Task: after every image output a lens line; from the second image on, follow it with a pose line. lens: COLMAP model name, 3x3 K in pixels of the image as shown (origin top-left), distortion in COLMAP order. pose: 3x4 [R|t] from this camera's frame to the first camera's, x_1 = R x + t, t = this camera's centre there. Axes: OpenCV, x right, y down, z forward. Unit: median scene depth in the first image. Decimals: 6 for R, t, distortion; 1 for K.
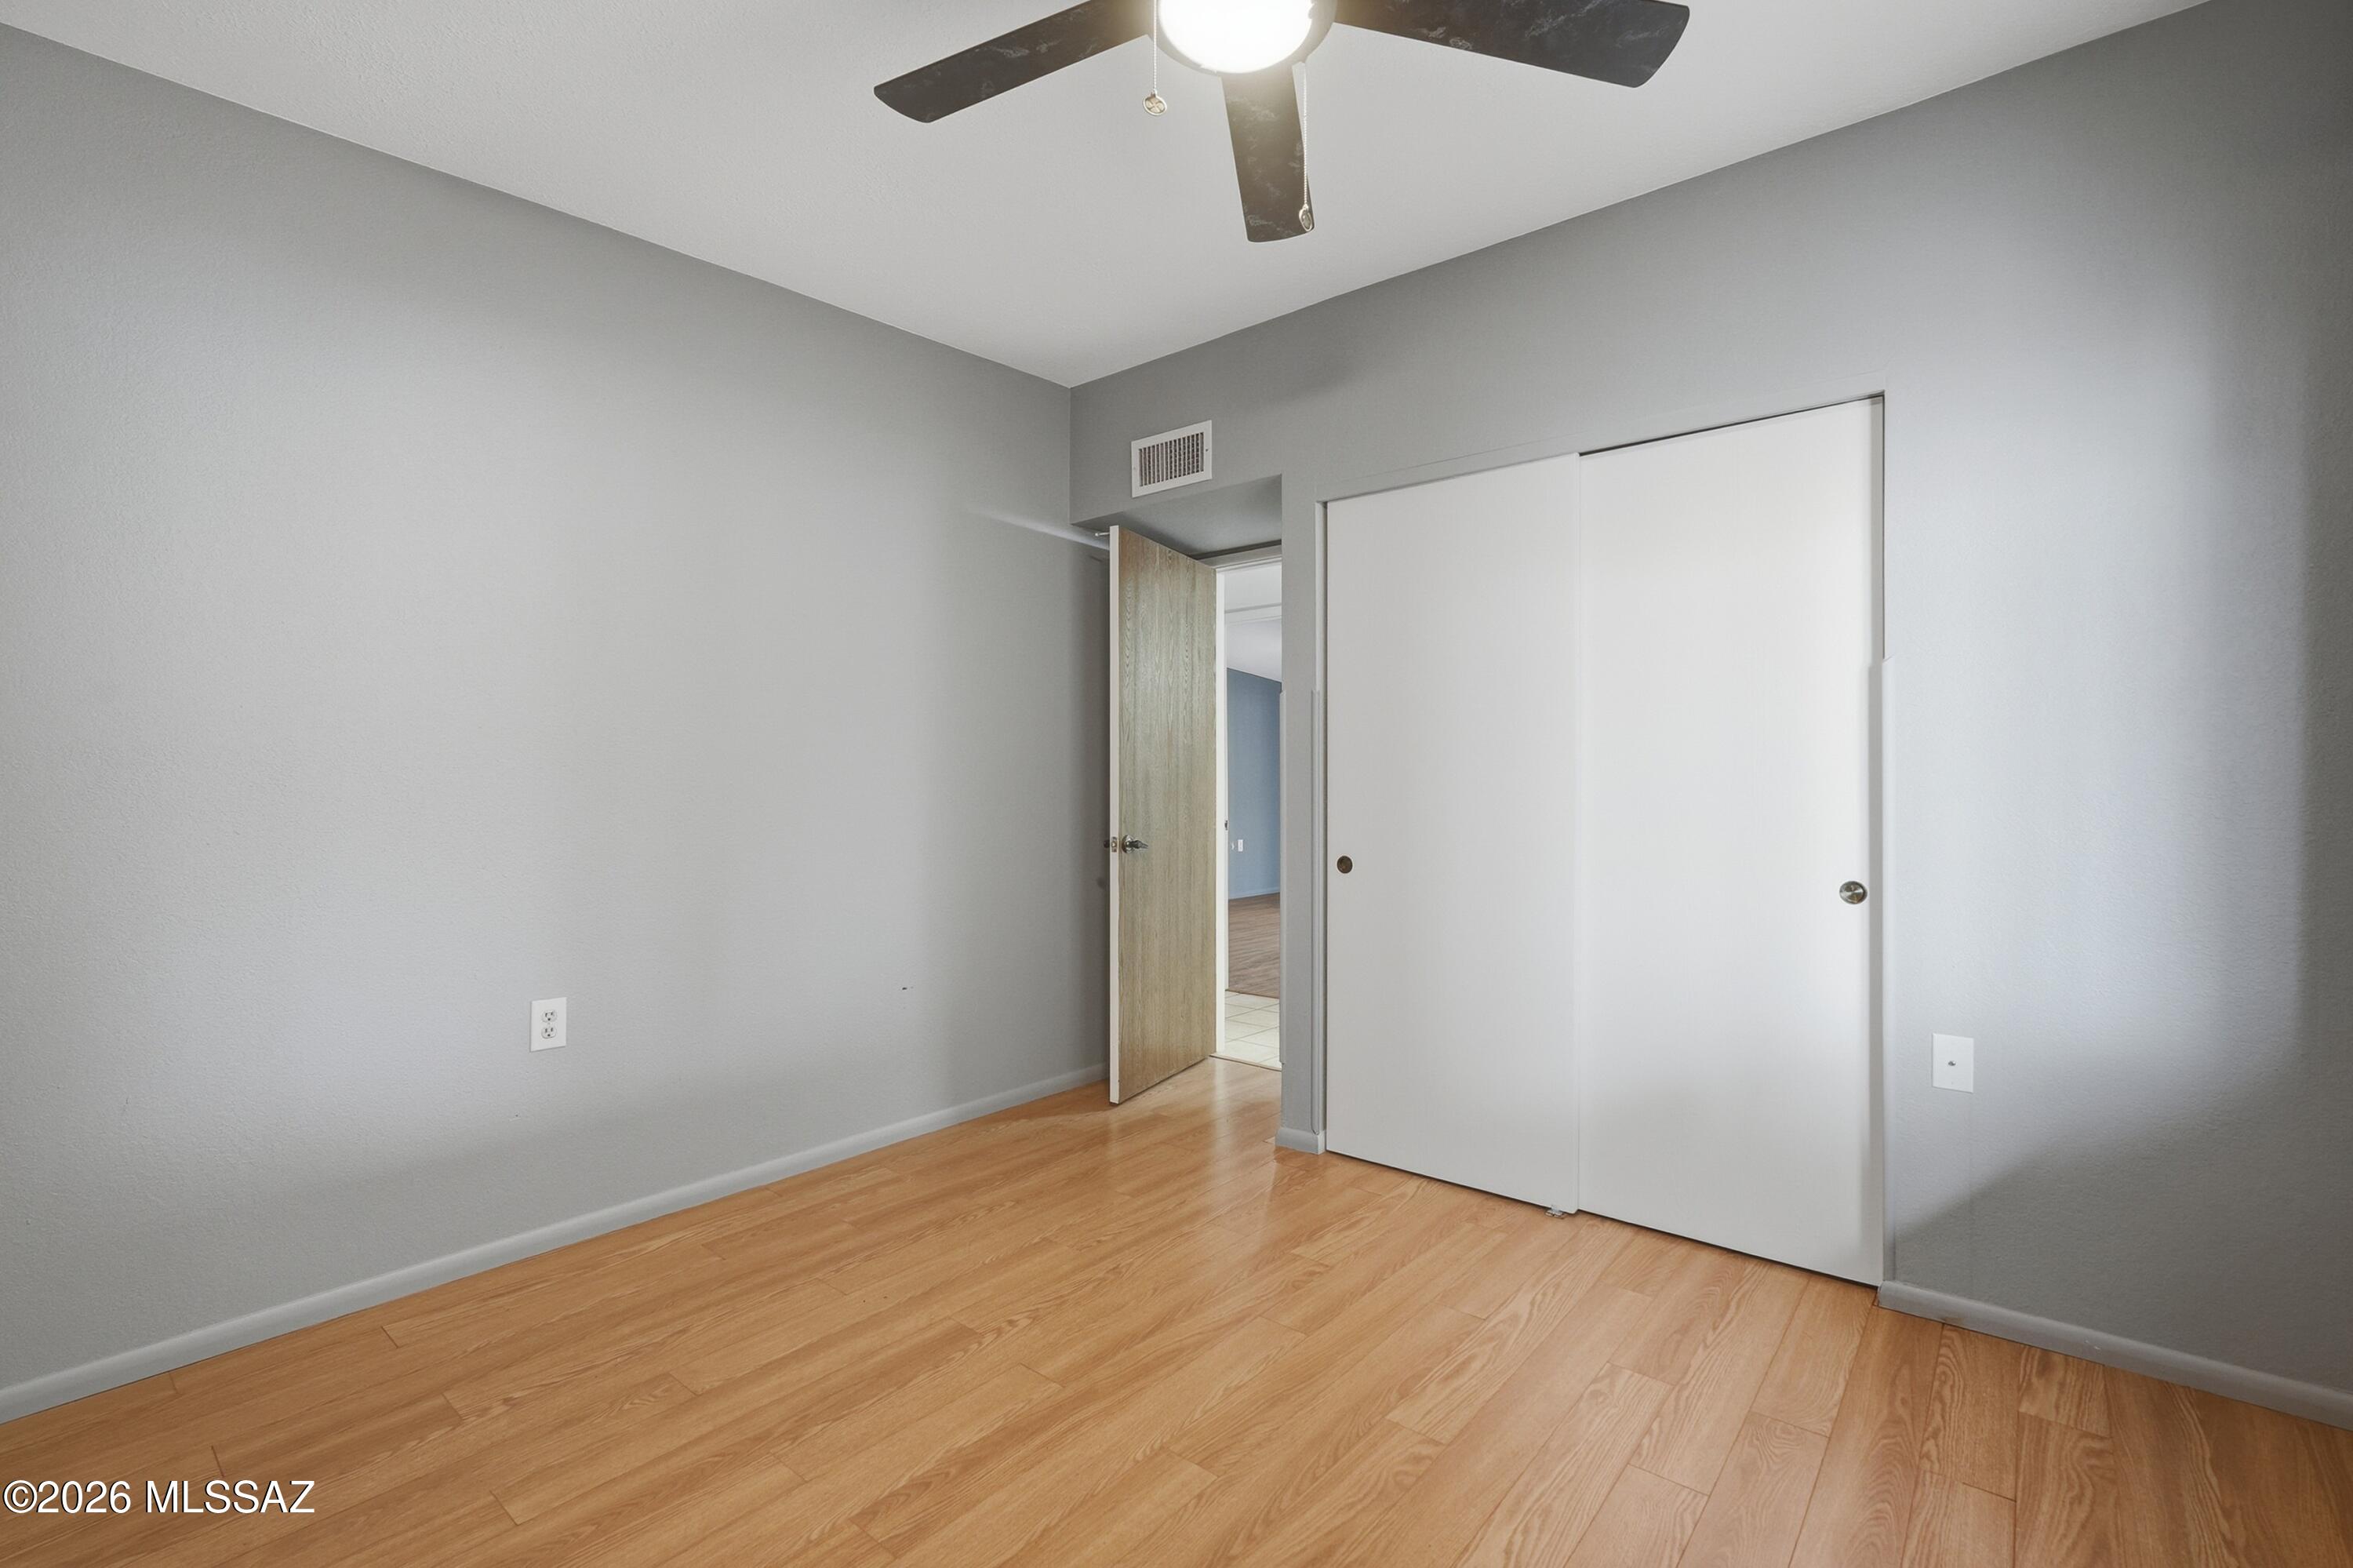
lens RADIAL K [[1056.0, 0, 1177.0], [0, 1056.0, 783.6], [0, 0, 1]] dist [-0.008191, 0.000380]
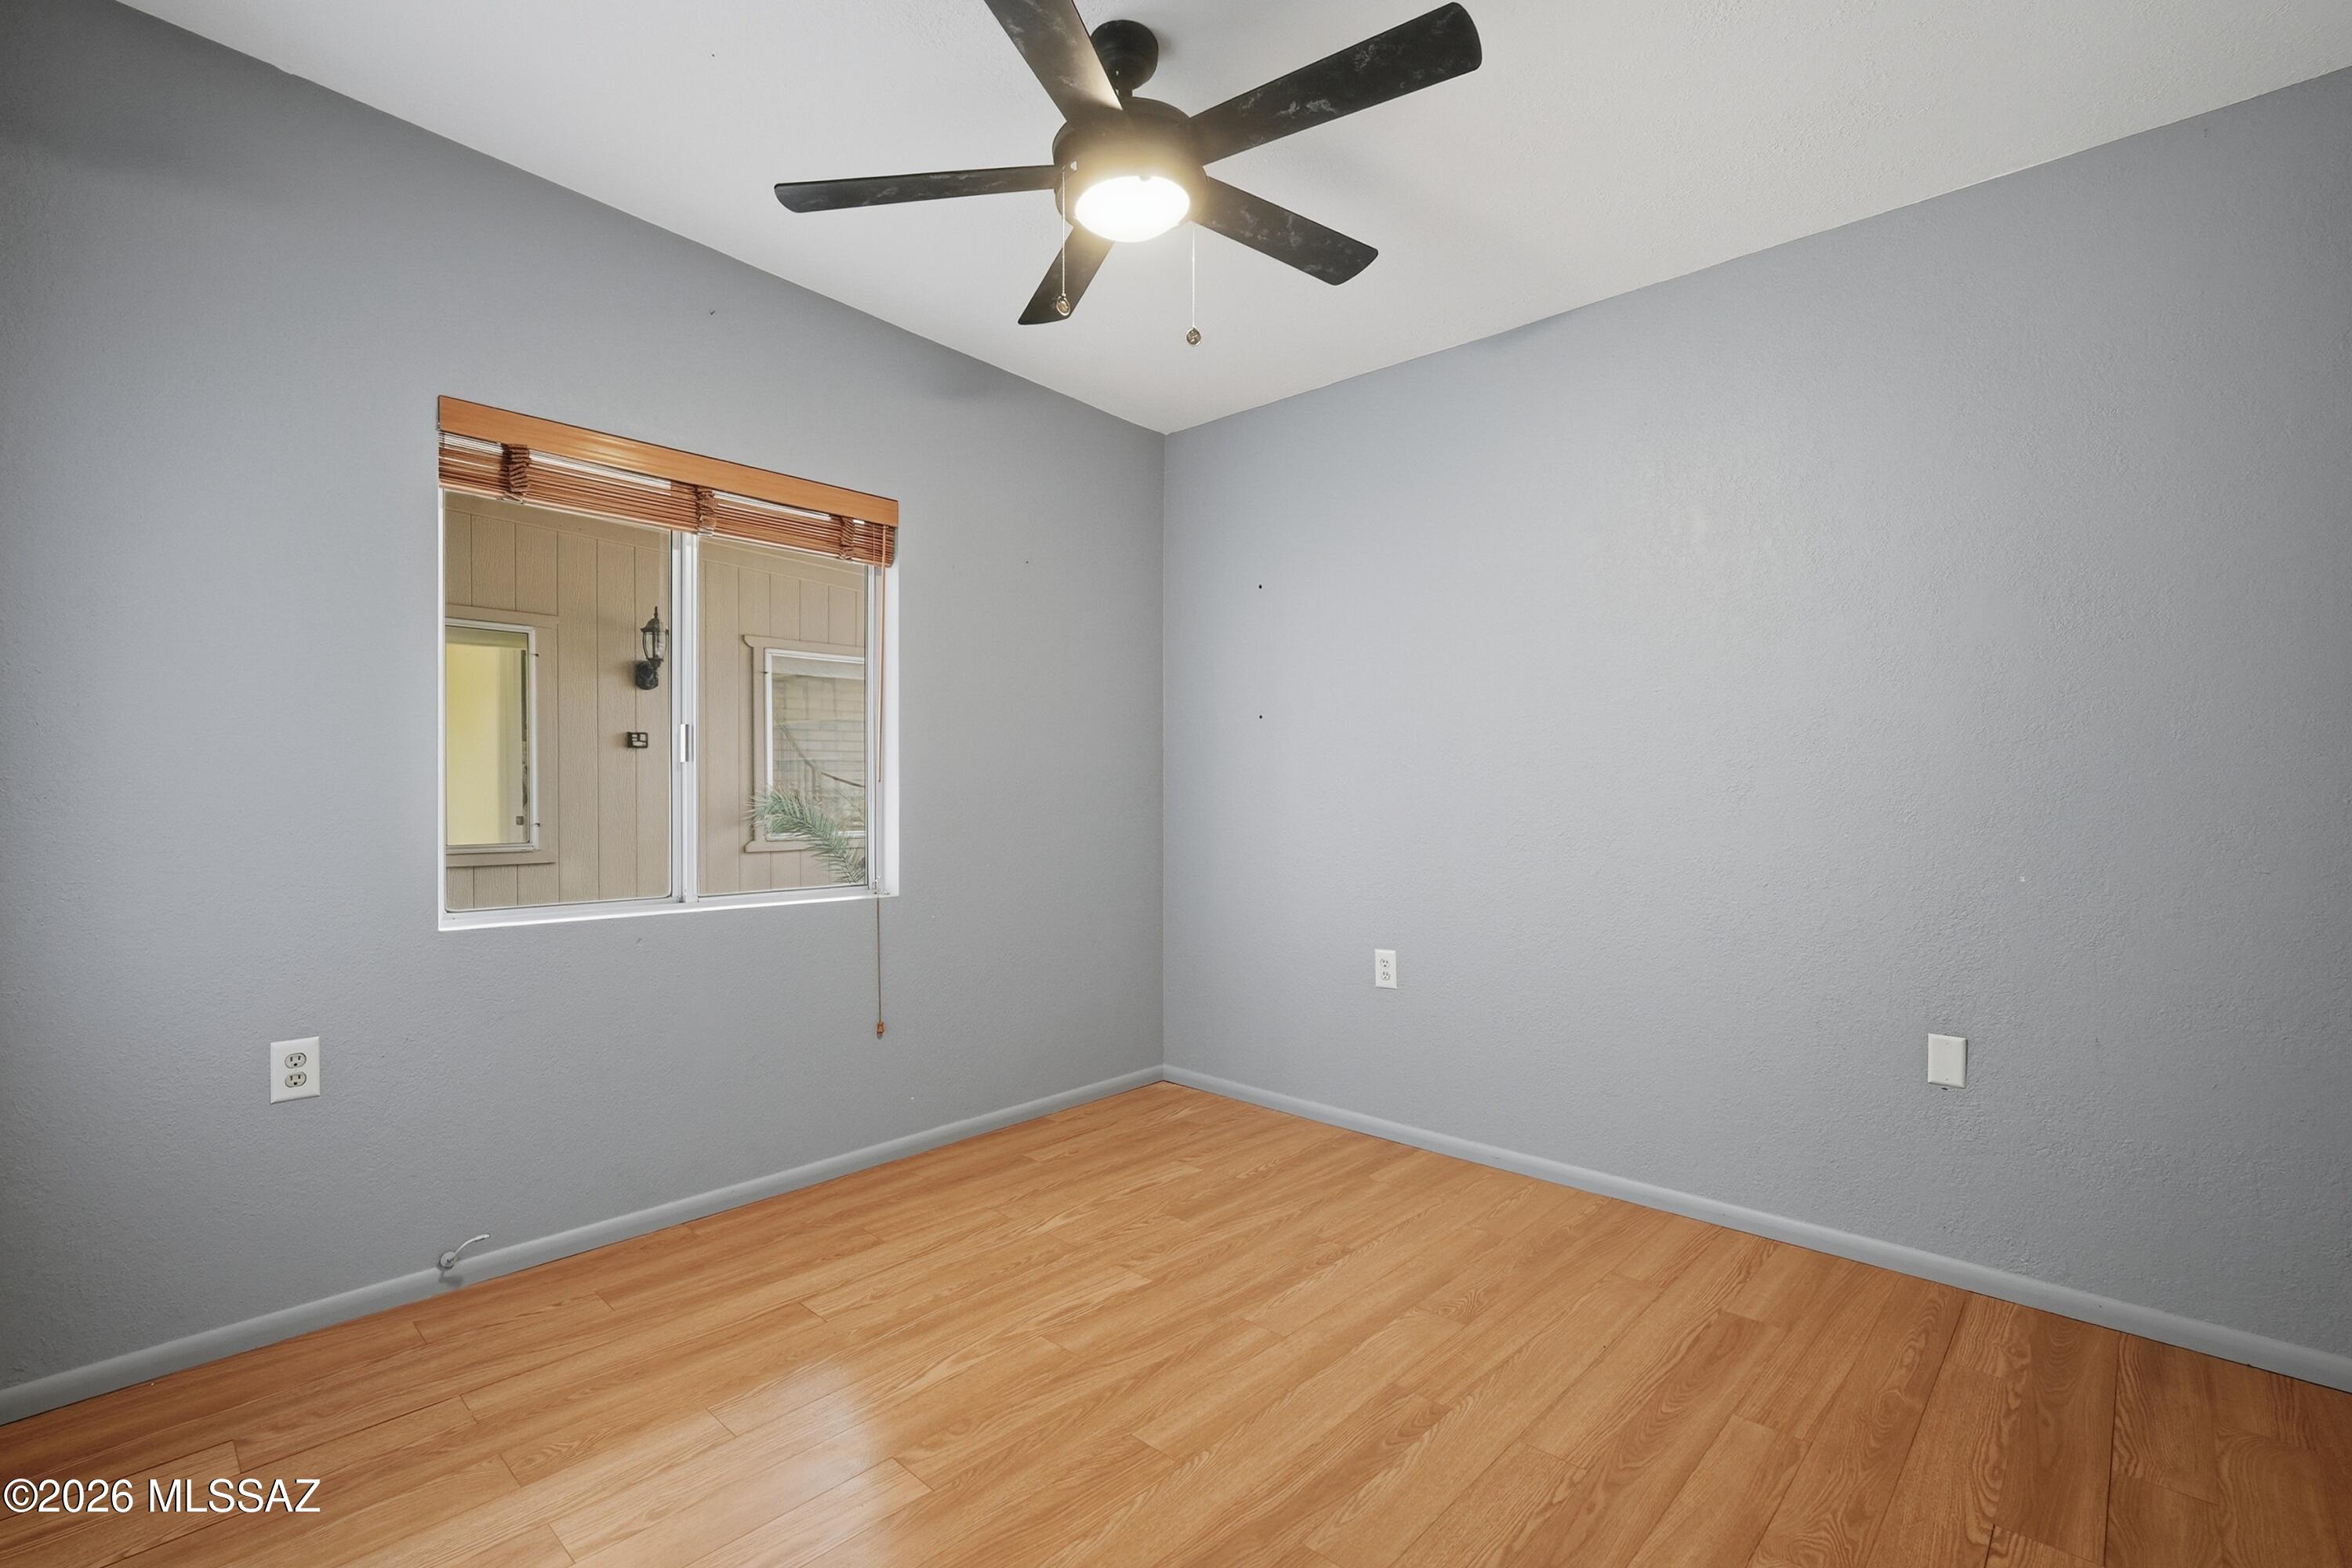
lens RADIAL K [[1055.5, 0, 1175.8], [0, 1055.5, 791.4], [0, 0, 1]] dist [-0.008191, 0.000380]
pose [[-0.998245, 0.000715, 0.059217, -0.067253], [0.000524, 0.999995, -0.003253, 0.010475], [-0.059219, -0.003217, -0.998240, 1.993172]]
